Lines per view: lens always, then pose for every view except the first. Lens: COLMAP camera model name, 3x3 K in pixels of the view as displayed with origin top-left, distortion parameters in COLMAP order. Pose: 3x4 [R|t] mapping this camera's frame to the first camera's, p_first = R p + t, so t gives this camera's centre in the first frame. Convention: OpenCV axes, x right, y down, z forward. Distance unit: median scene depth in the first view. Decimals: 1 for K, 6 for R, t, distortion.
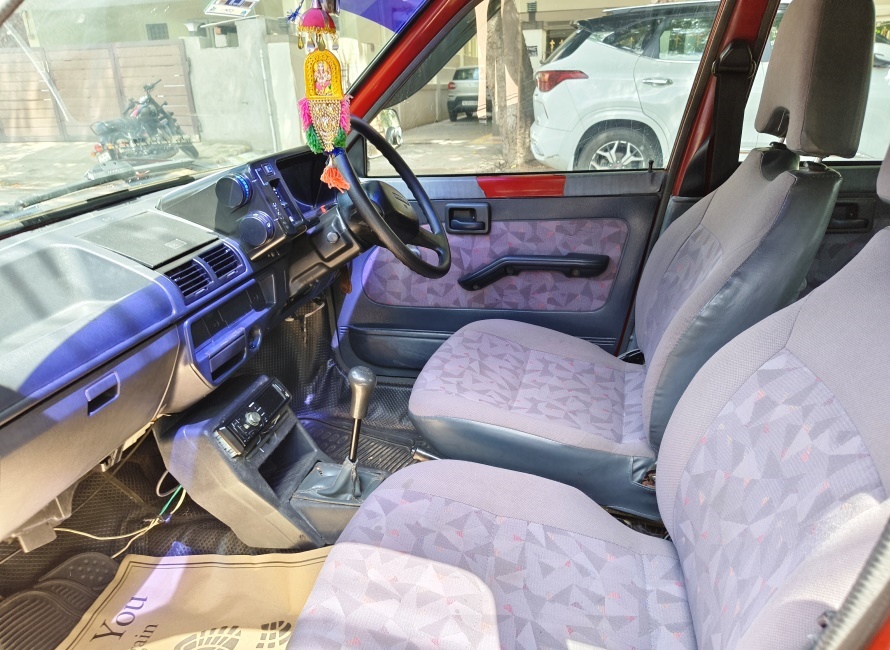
lens RADIAL K [[615.1, 0, 449.9], [0, 615.1, 323.2], [0, 0, 1]] dist [-0.004947, 0.002345]
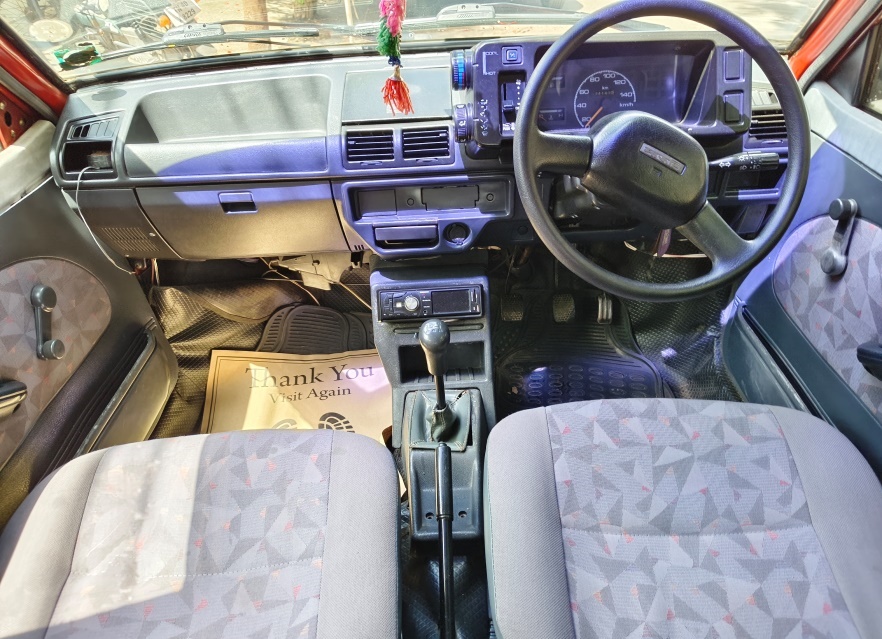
lens RADIAL K [[606.0, 0, 438.5], [0, 606.0, 314.4], [0, 0, 1]] dist [0.006966, 0.000721]
pose [[0.267338, 0.580922, -0.768805, 0.086437], [-0.349321, 0.801999, 0.484534, -0.061069], [0.898057, 0.139025, 0.417332, 0.119281]]
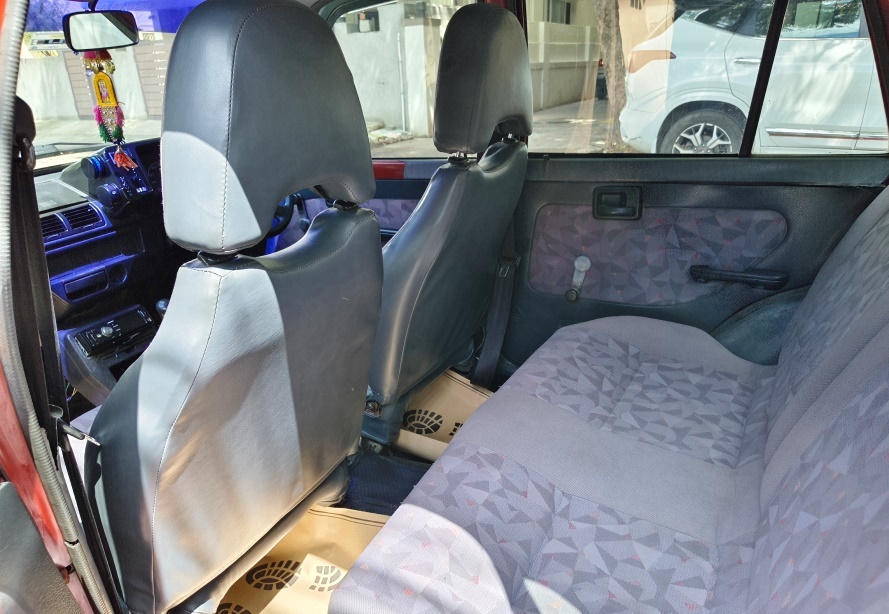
lens RADIAL K [[610.6, 0, 443.3], [0, 610.6, 313.5], [0, 0, 1]] dist [-0.007582, -0.000606]
pose [[0.964520, 0.086517, -0.249431, 0.143605], [-0.080880, 0.996185, 0.032779, 0.001325], [0.251315, -0.011442, 0.967838, -0.028111]]
